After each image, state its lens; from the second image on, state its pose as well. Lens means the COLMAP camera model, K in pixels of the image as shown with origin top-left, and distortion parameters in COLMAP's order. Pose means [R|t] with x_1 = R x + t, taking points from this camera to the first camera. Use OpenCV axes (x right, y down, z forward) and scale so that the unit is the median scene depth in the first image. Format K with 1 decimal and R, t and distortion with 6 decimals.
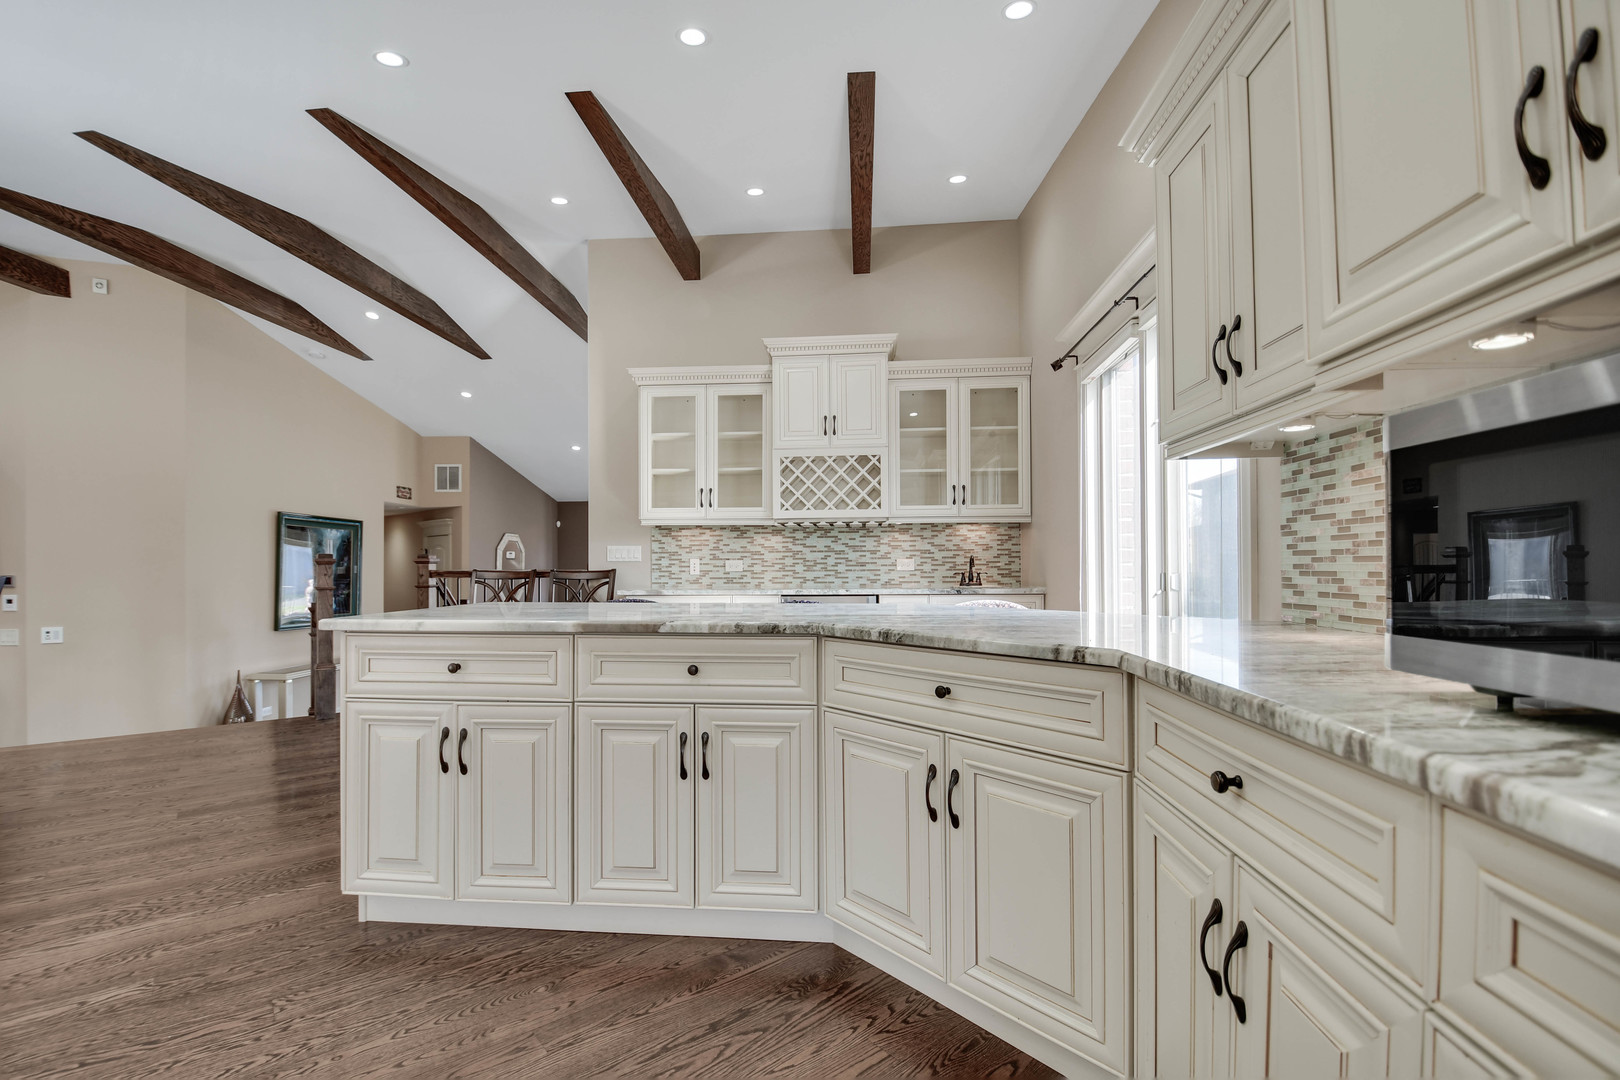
lens RADIAL K [[718.6, 0, 799.1], [0, 718.6, 562.9], [0, 0, 1]] dist [-0.015720, -0.000598]
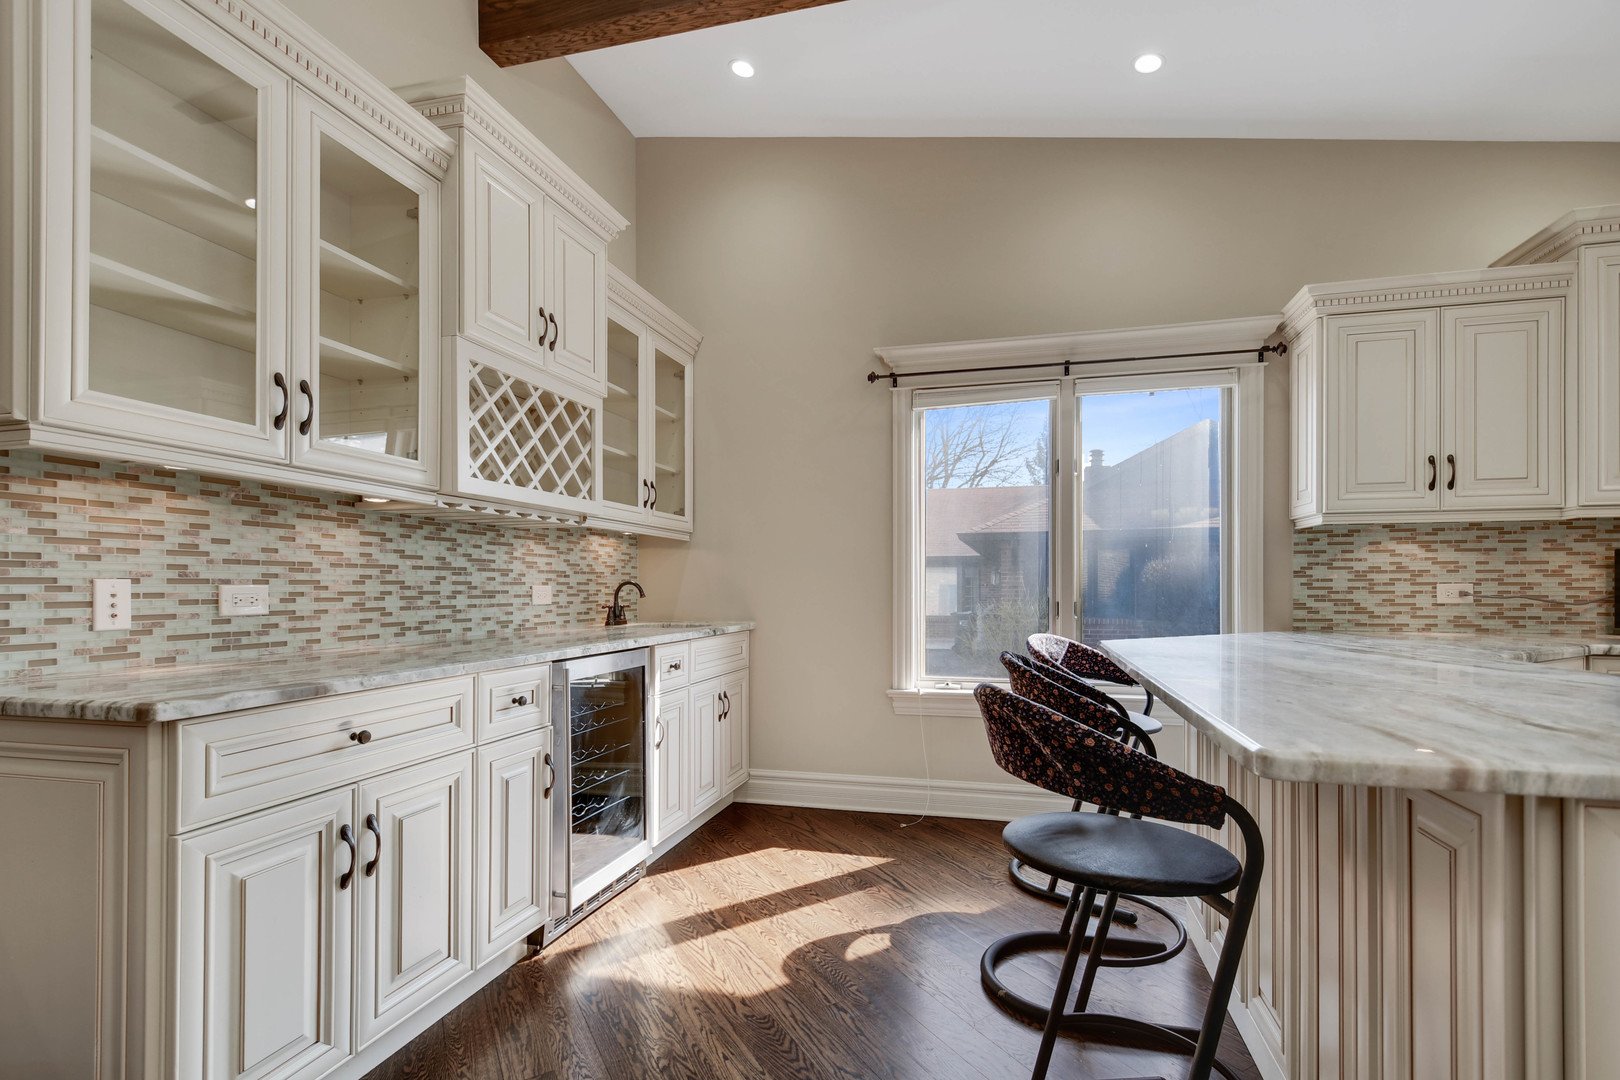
lens RADIAL K [[736.1, 0, 844.0], [0, 736.1, 584.7], [0, 0, 1]] dist [0.002886, -0.000250]
pose [[0.152784, 0.009426, 0.988215, -0.438533], [-0.002991, 0.999954, -0.009076, -0.001204], [-0.988255, -0.001569, 0.152805, 0.680182]]
